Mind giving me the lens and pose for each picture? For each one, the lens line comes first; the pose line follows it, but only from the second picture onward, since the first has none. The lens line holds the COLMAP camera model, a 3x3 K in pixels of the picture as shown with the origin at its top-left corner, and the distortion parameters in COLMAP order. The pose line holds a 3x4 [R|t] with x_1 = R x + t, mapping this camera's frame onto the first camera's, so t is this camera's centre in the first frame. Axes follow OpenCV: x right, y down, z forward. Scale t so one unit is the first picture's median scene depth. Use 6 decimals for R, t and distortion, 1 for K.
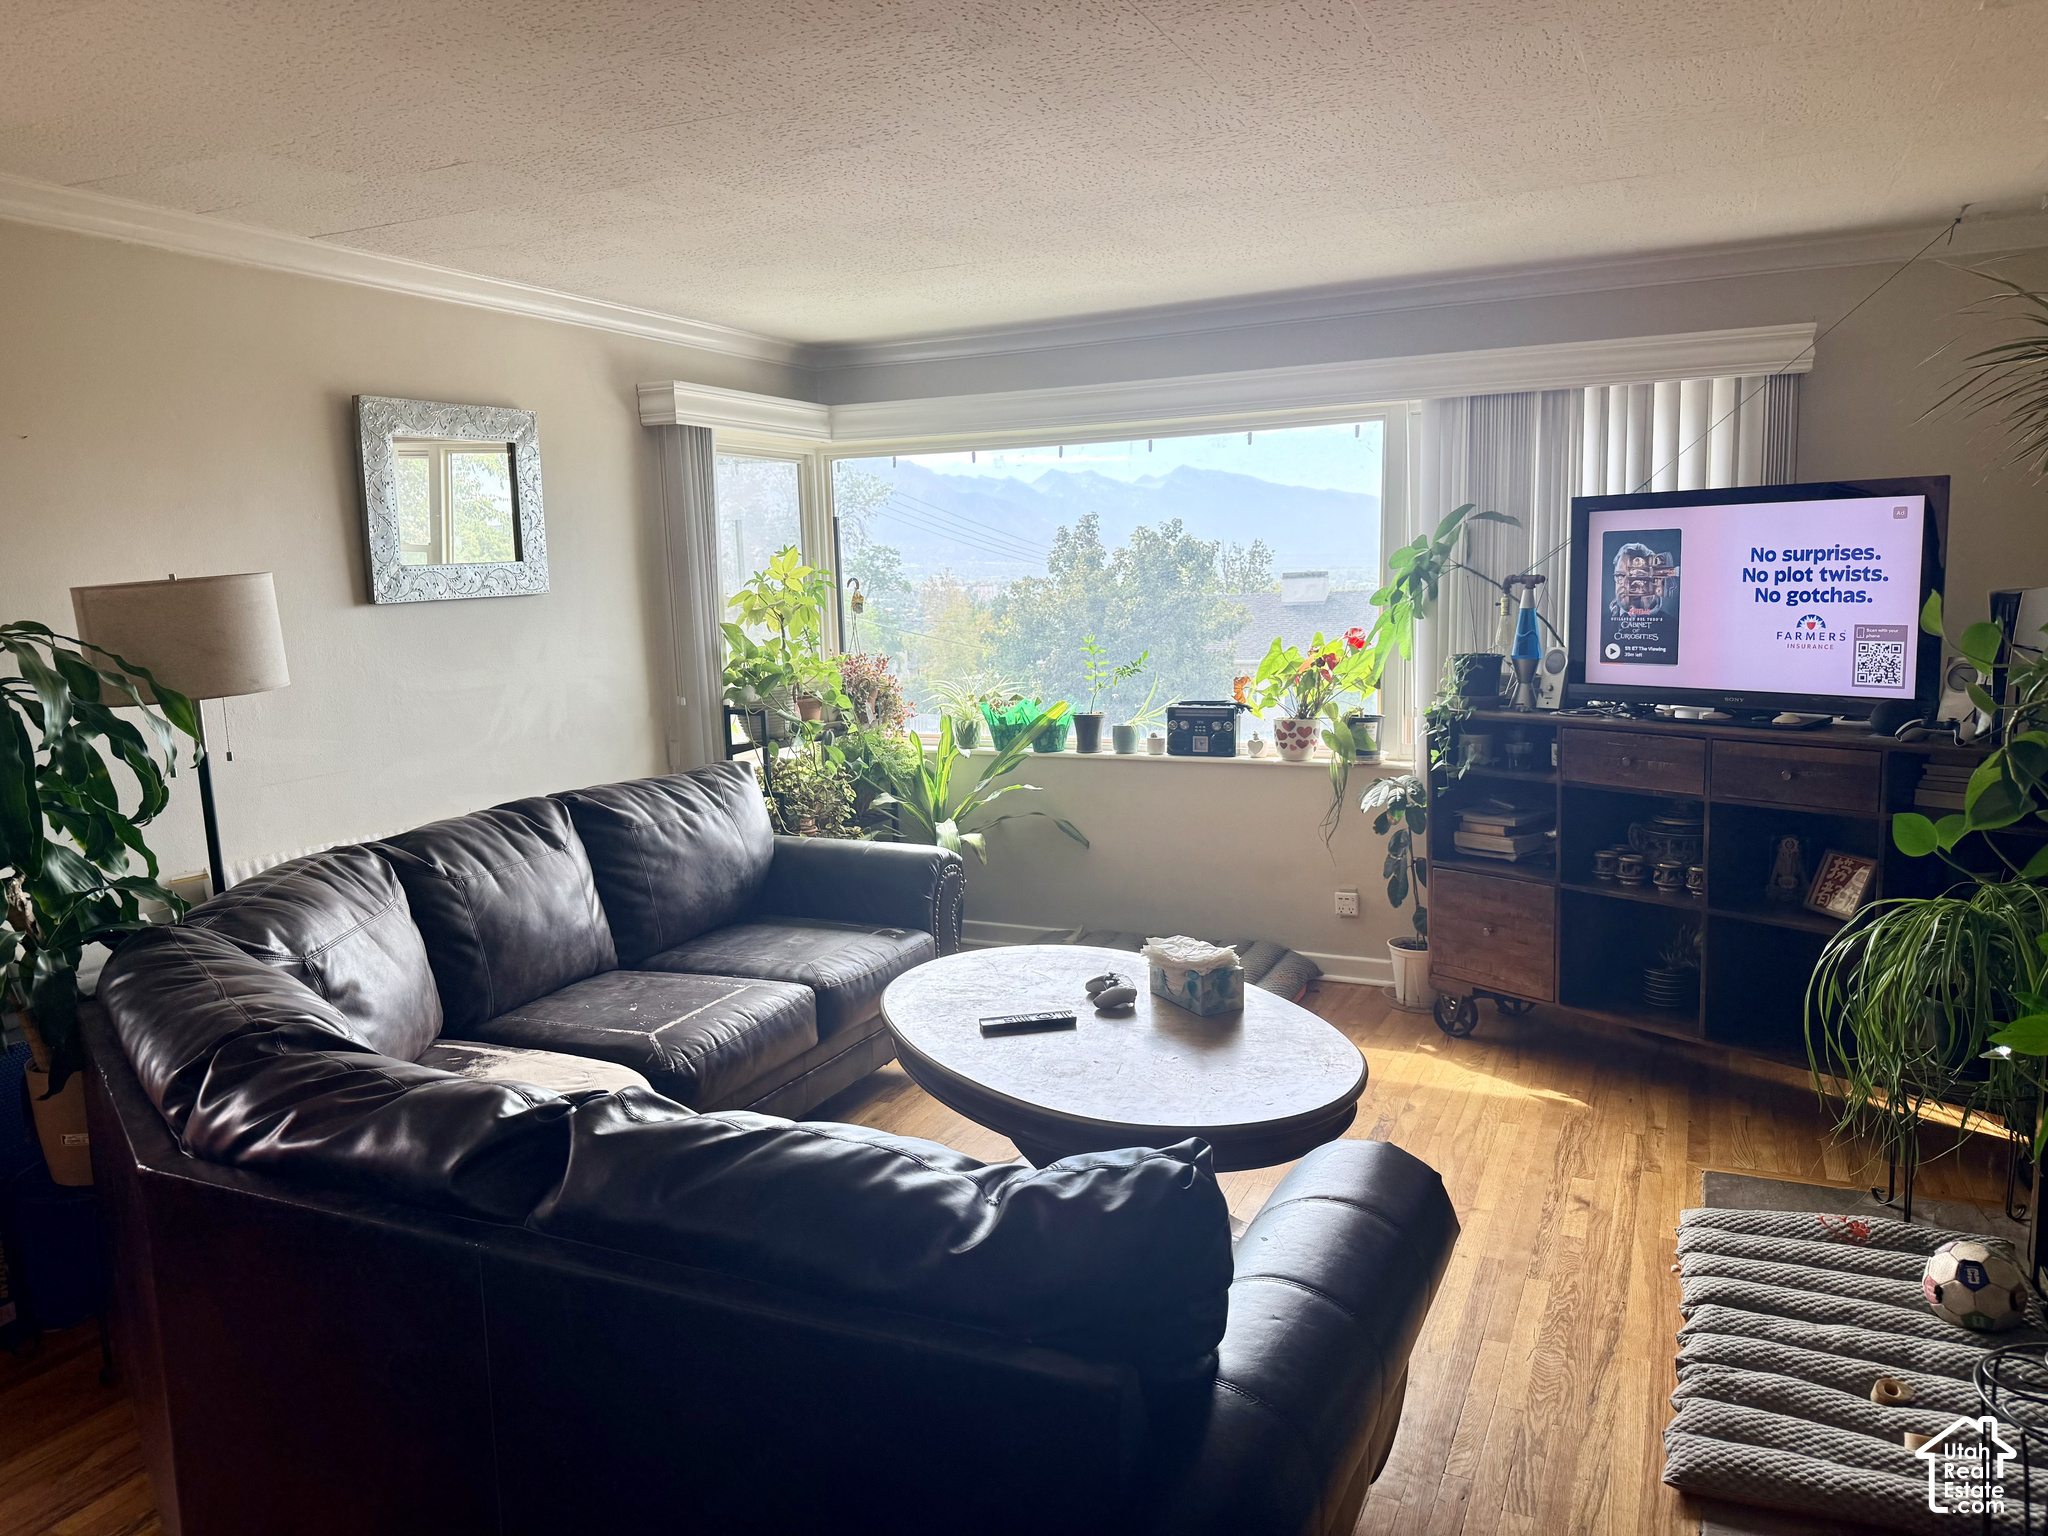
lens RADIAL K [[1414.1, 0, 1023.8], [0, 1414.1, 805.1], [0, 0, 1]] dist [-0.046333, -0.002939]
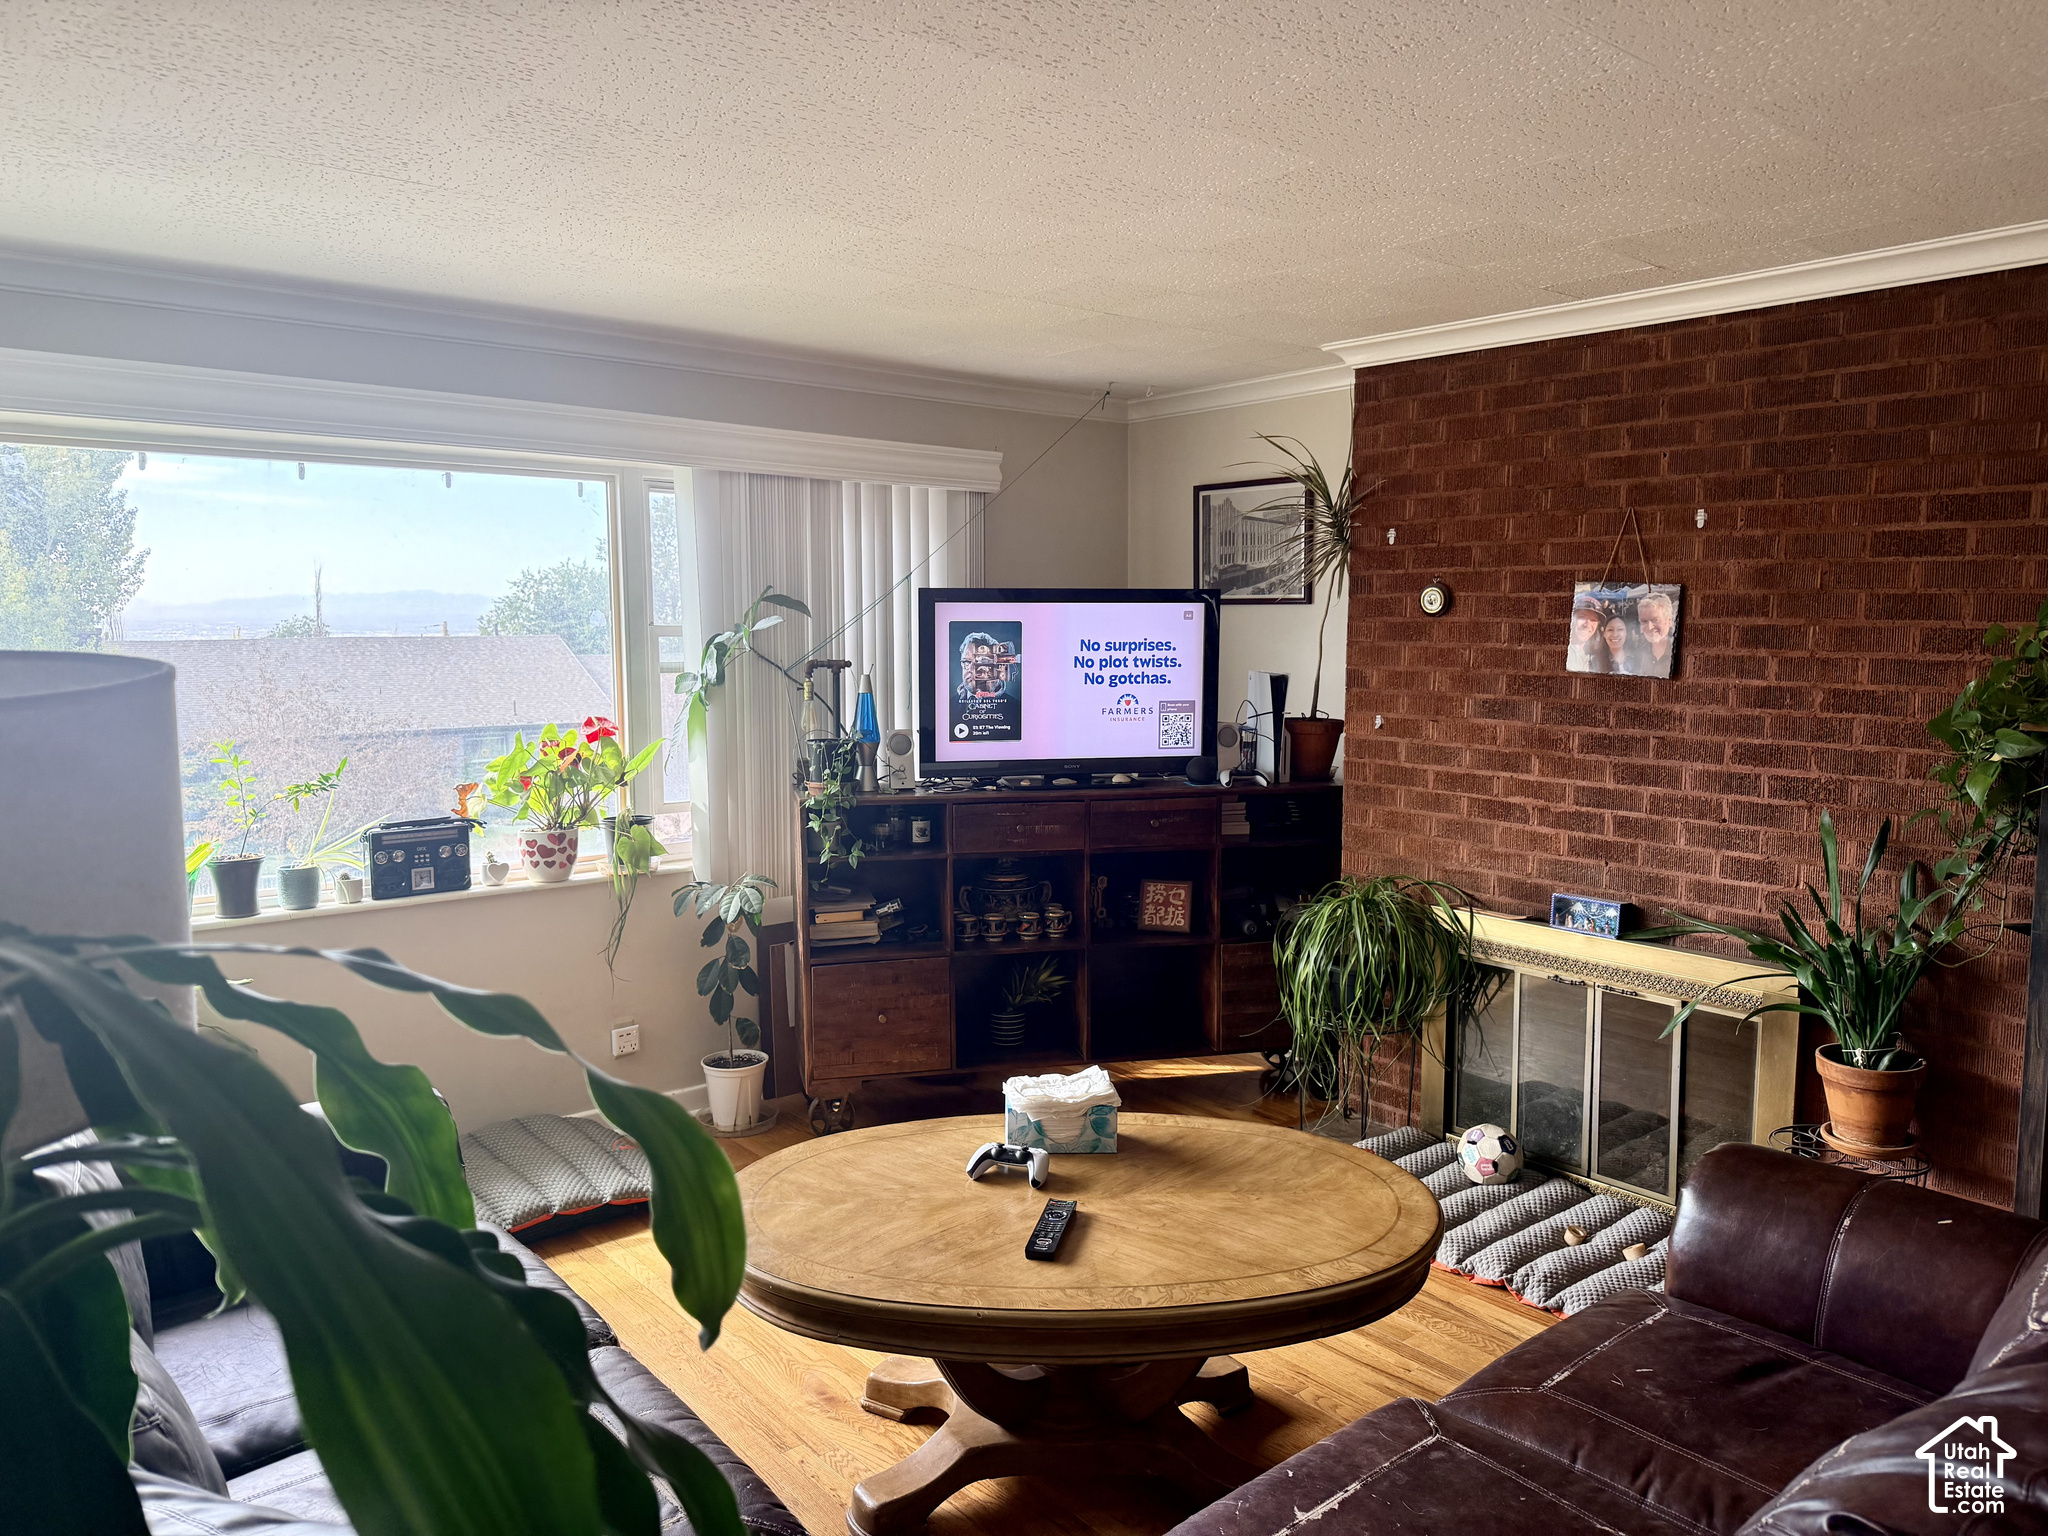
lens RADIAL K [[1393.9, 0, 1024.0], [0, 1393.9, 768.0], [0, 0, 1]] dist [0.102726, 0.000184]
pose [[0.409857, -0.057333, 0.910346, -0.548485], [0.135413, 0.990788, 0.001434, -0.076560], [-0.902042, 0.122685, 0.413846, 0.514918]]
